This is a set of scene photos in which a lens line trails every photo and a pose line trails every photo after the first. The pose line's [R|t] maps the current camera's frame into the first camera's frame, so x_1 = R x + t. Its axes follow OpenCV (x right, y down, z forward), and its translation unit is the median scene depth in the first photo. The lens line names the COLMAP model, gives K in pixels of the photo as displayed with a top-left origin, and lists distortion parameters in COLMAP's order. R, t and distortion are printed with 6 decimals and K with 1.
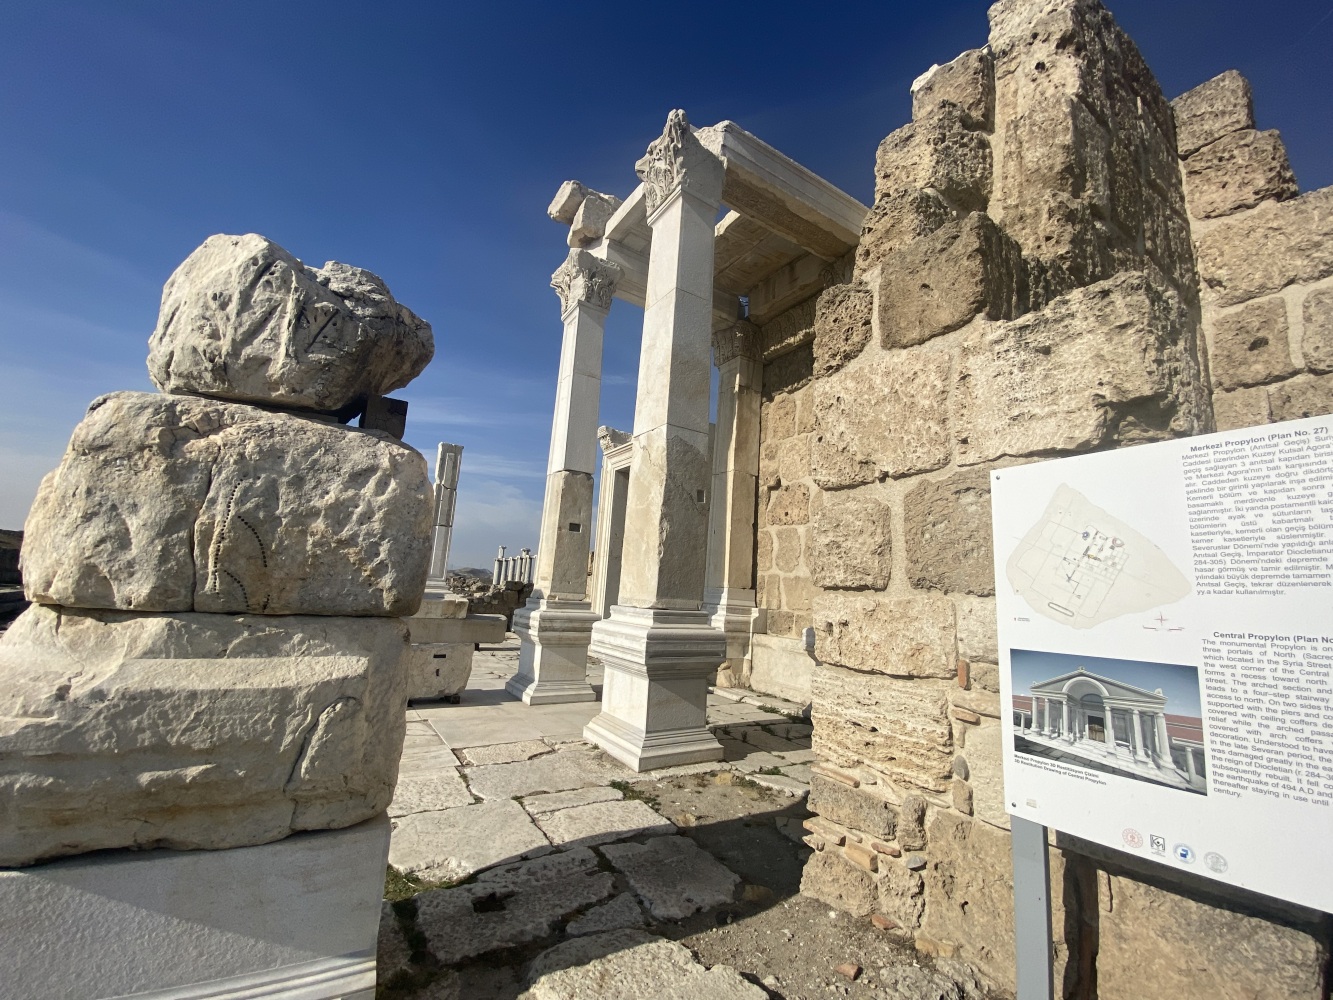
lens RADIAL K [[537.9, 0, 666.5], [0, 537.9, 500.0], [0, 0, 1]] dist [0.014990, -0.018042]
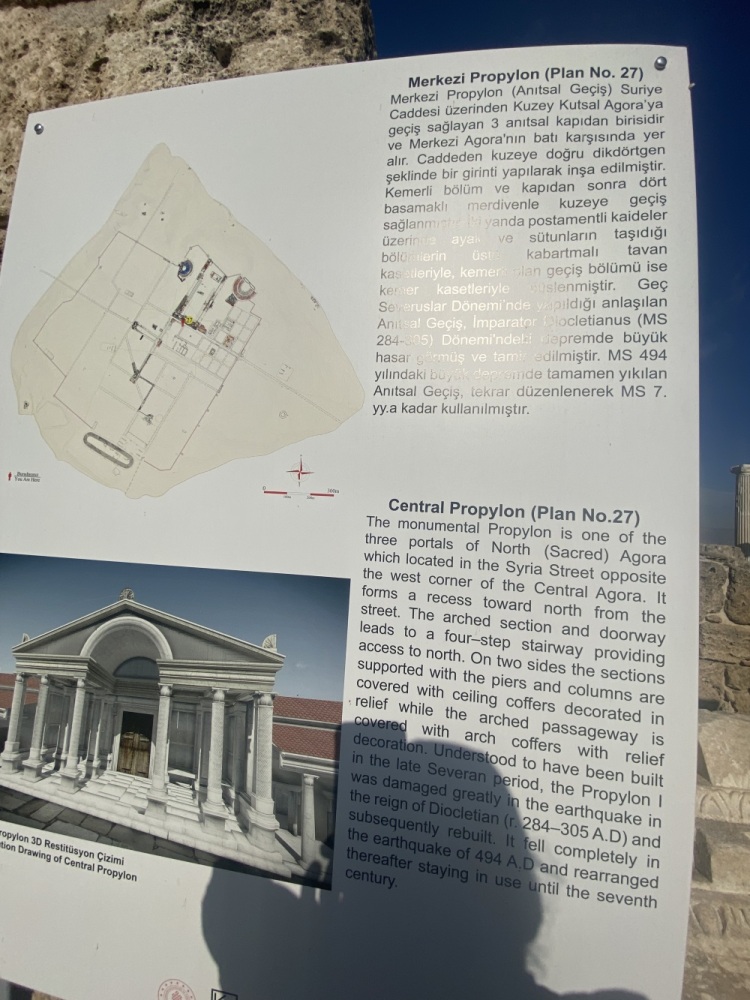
lens RADIAL K [[403.5, 0, 375.0], [0, 403.5, 500.0], [0, 0, 1]] dist [0.014990, -0.018042]
pose [[0.637278, 0.014954, 0.770489, 0.793873], [-0.157709, 0.981182, 0.111398, 0.220912], [-0.754324, -0.192504, 0.627644, 0.835446]]
